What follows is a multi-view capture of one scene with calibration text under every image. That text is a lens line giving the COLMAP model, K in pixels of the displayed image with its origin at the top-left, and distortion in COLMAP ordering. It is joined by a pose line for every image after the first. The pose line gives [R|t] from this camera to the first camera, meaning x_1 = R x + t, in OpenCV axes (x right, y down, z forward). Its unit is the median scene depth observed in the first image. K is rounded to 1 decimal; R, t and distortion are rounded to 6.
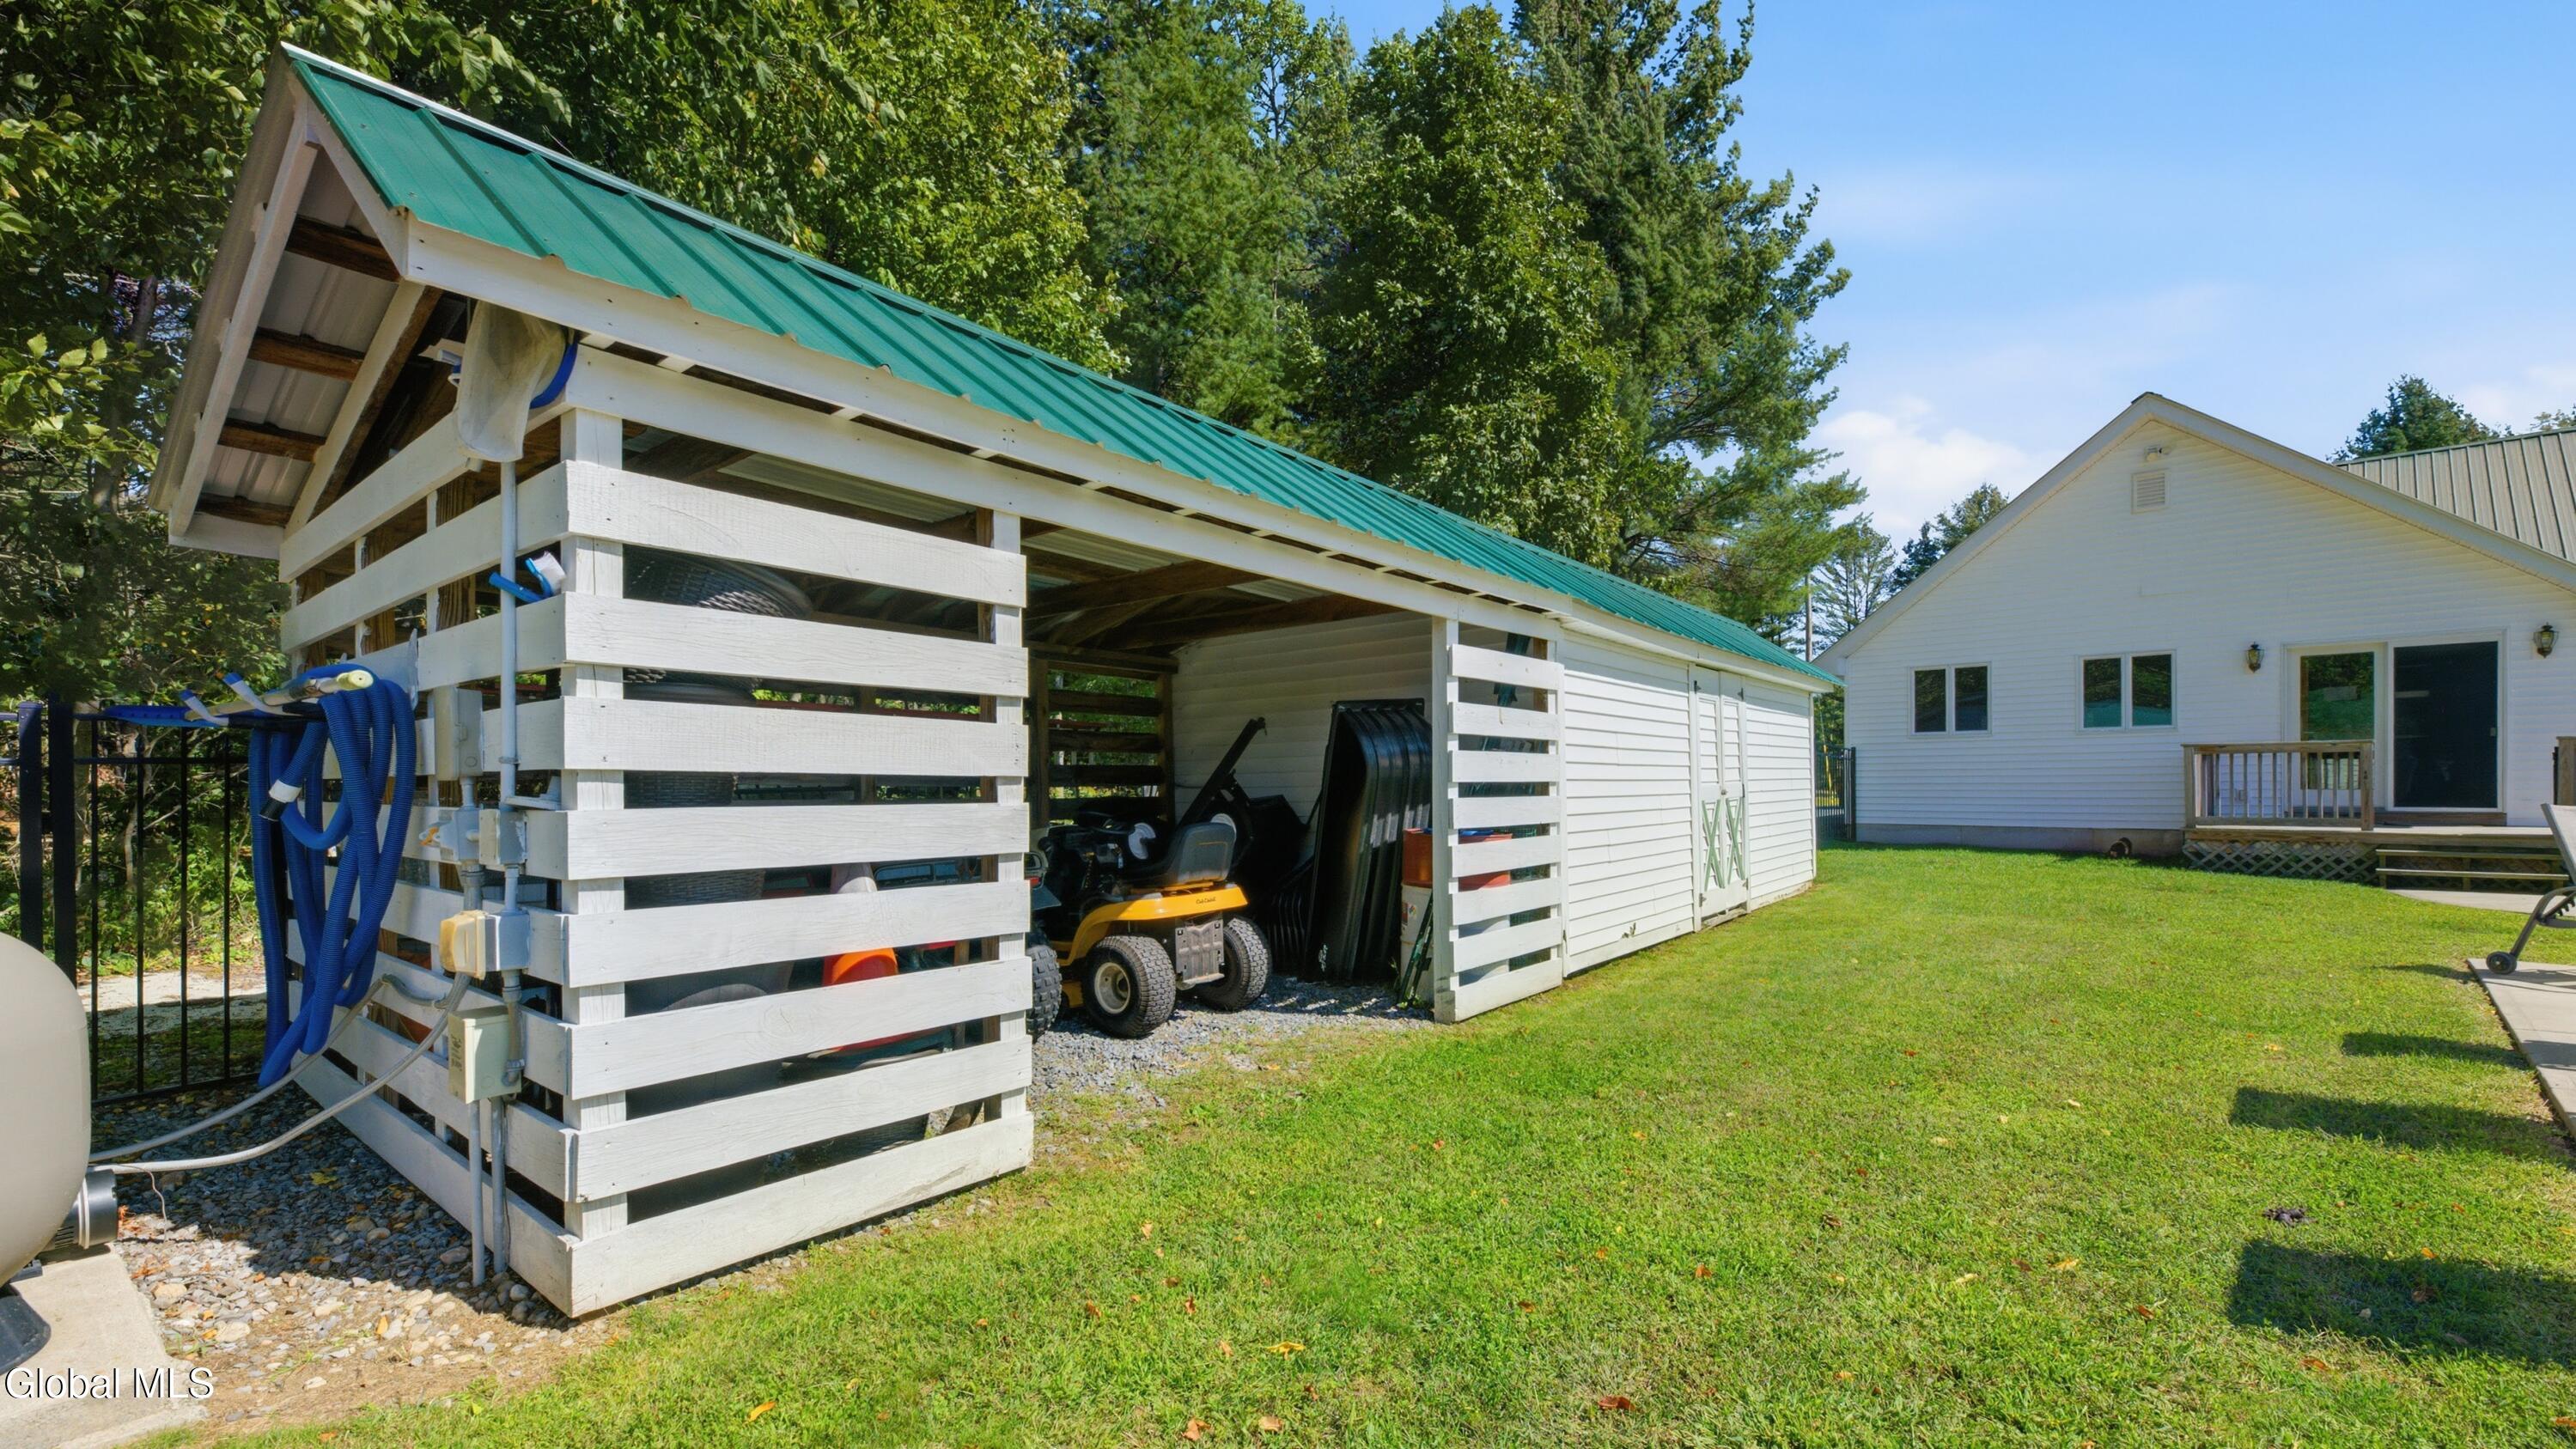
lens RADIAL K [[1081.3, 0, 1265.5], [0, 1081.3, 801.8], [0, 0, 1]] dist [0.001284, -0.004259]
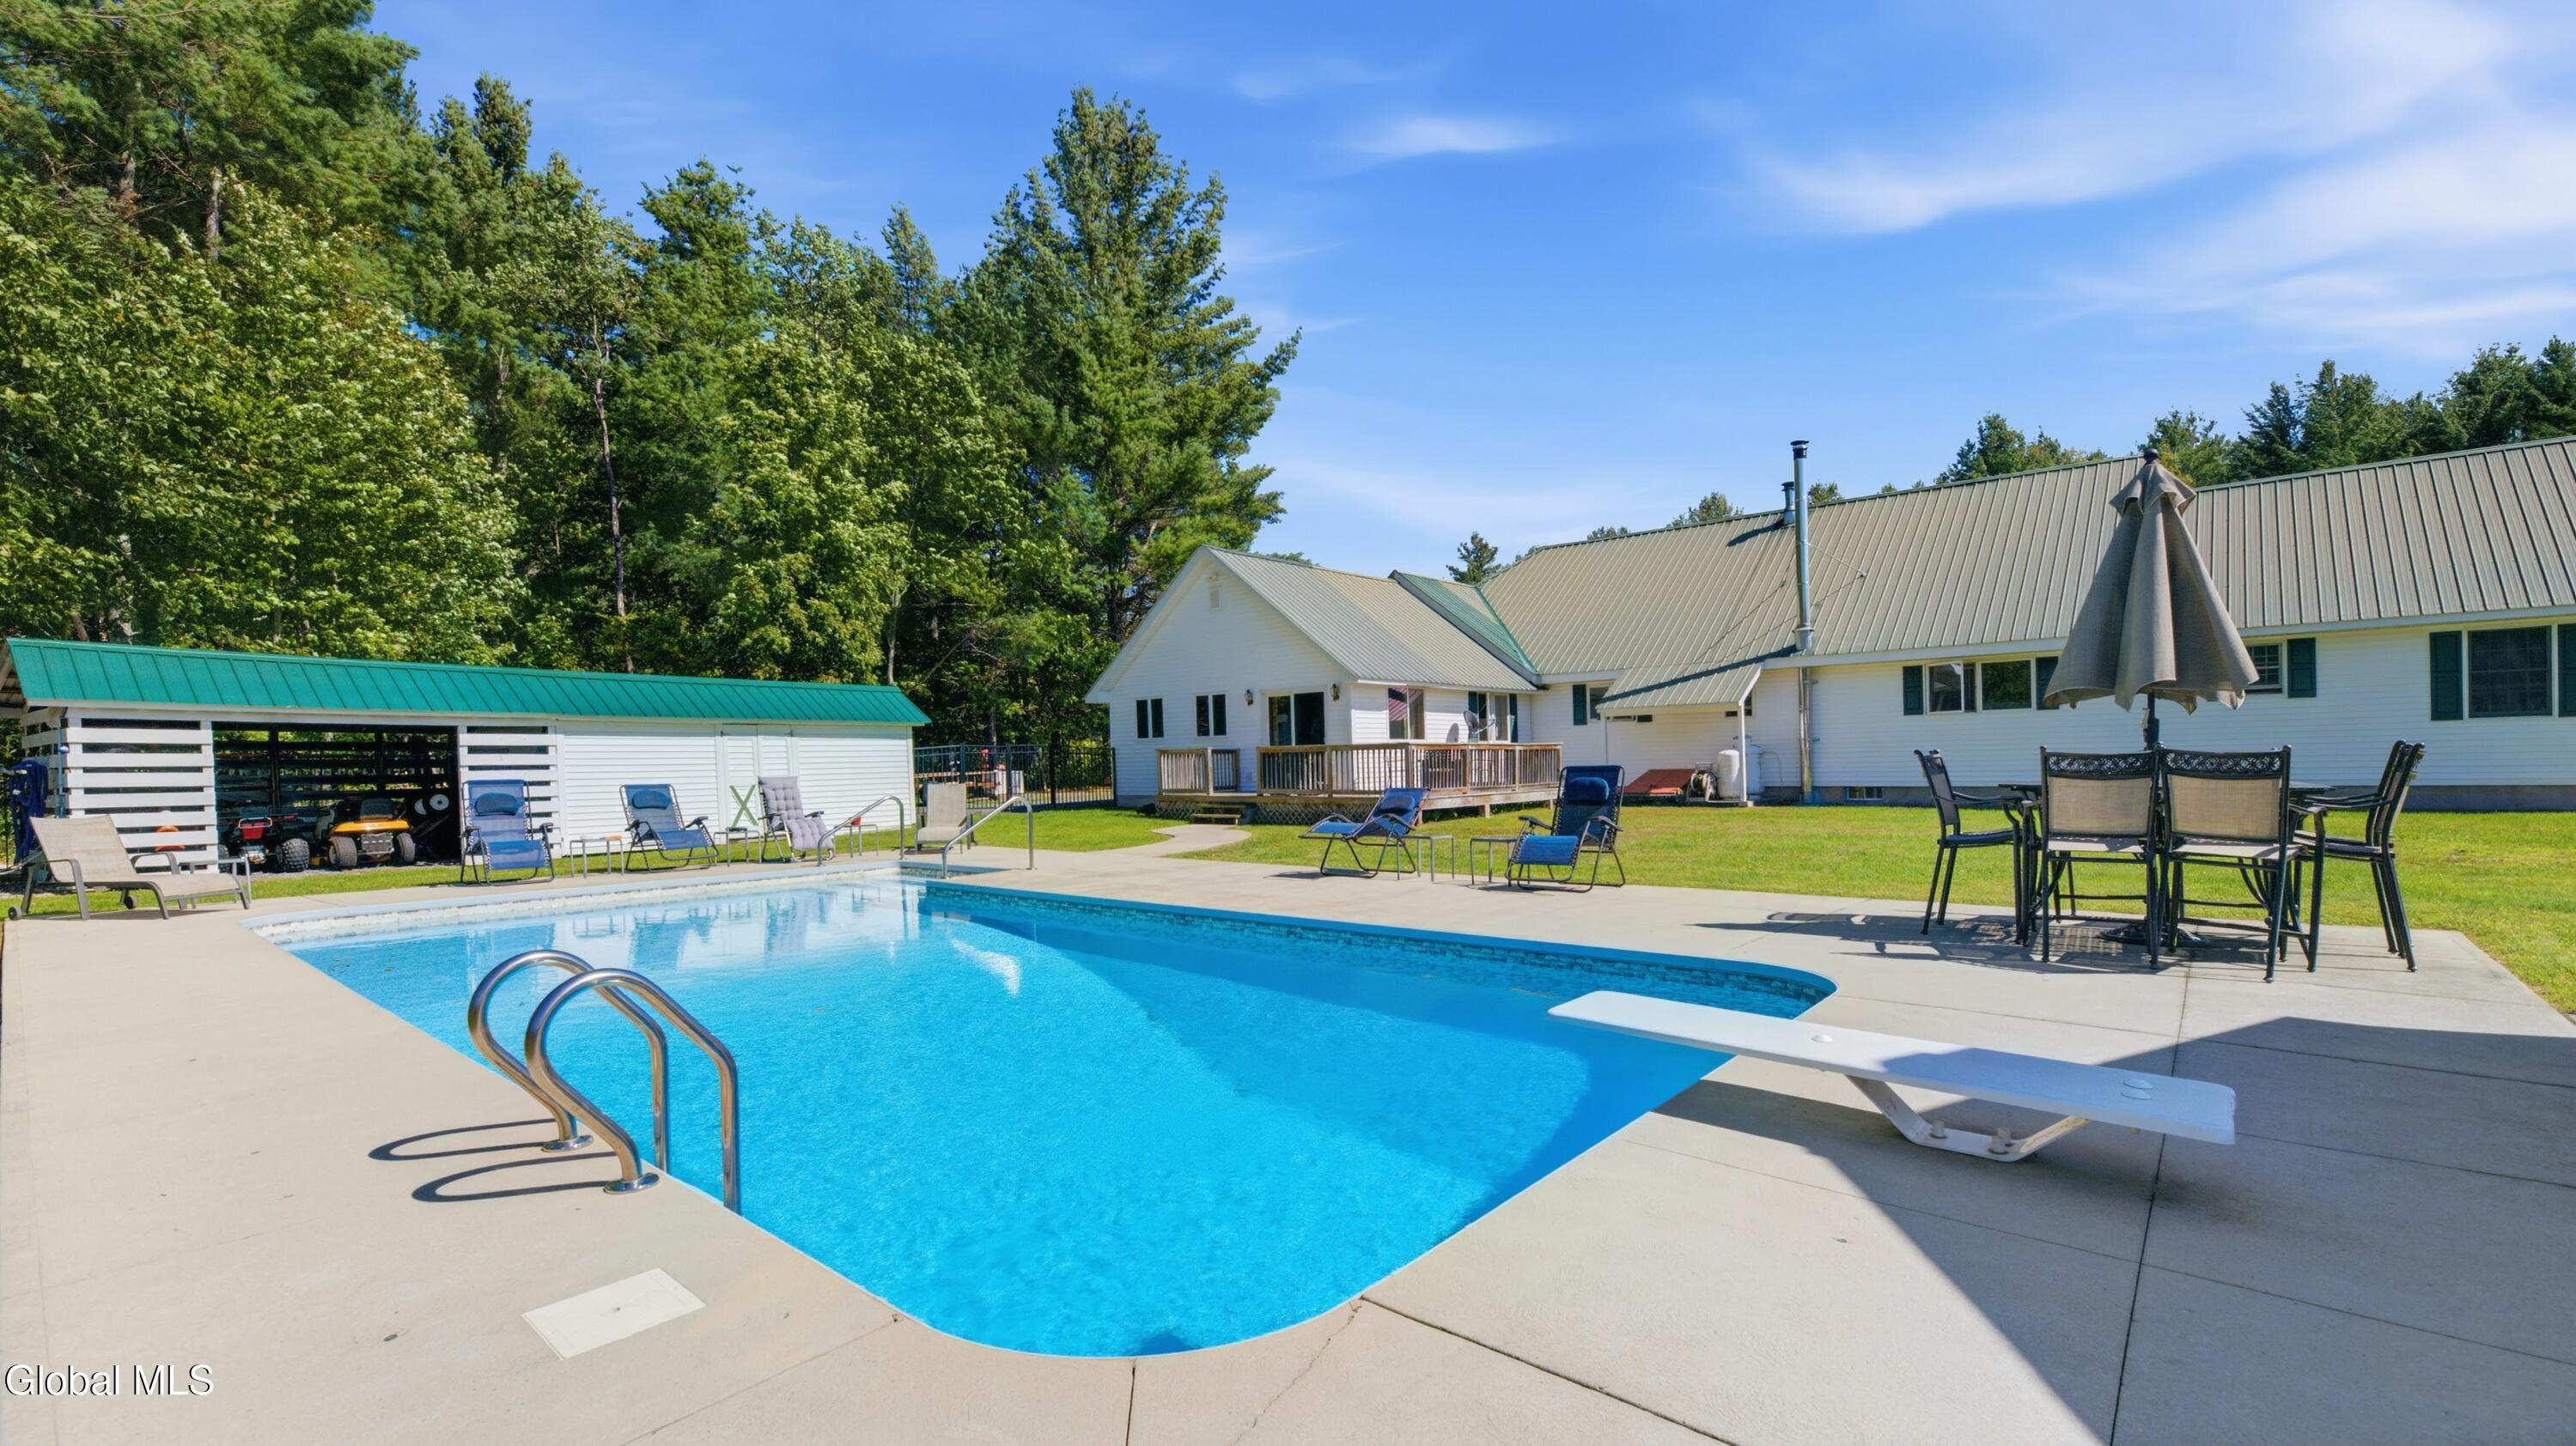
lens RADIAL K [[1116.9, 0, 1274.3], [0, 1116.9, 788.7], [0, 0, 1]] dist [-0.003848, -0.000234]
pose [[0.998443, -0.013086, 0.054229, 2.187952], [0.012748, 0.999897, 0.006578, 0.007696], [-0.054309, -0.005876, 0.998507, -2.100967]]
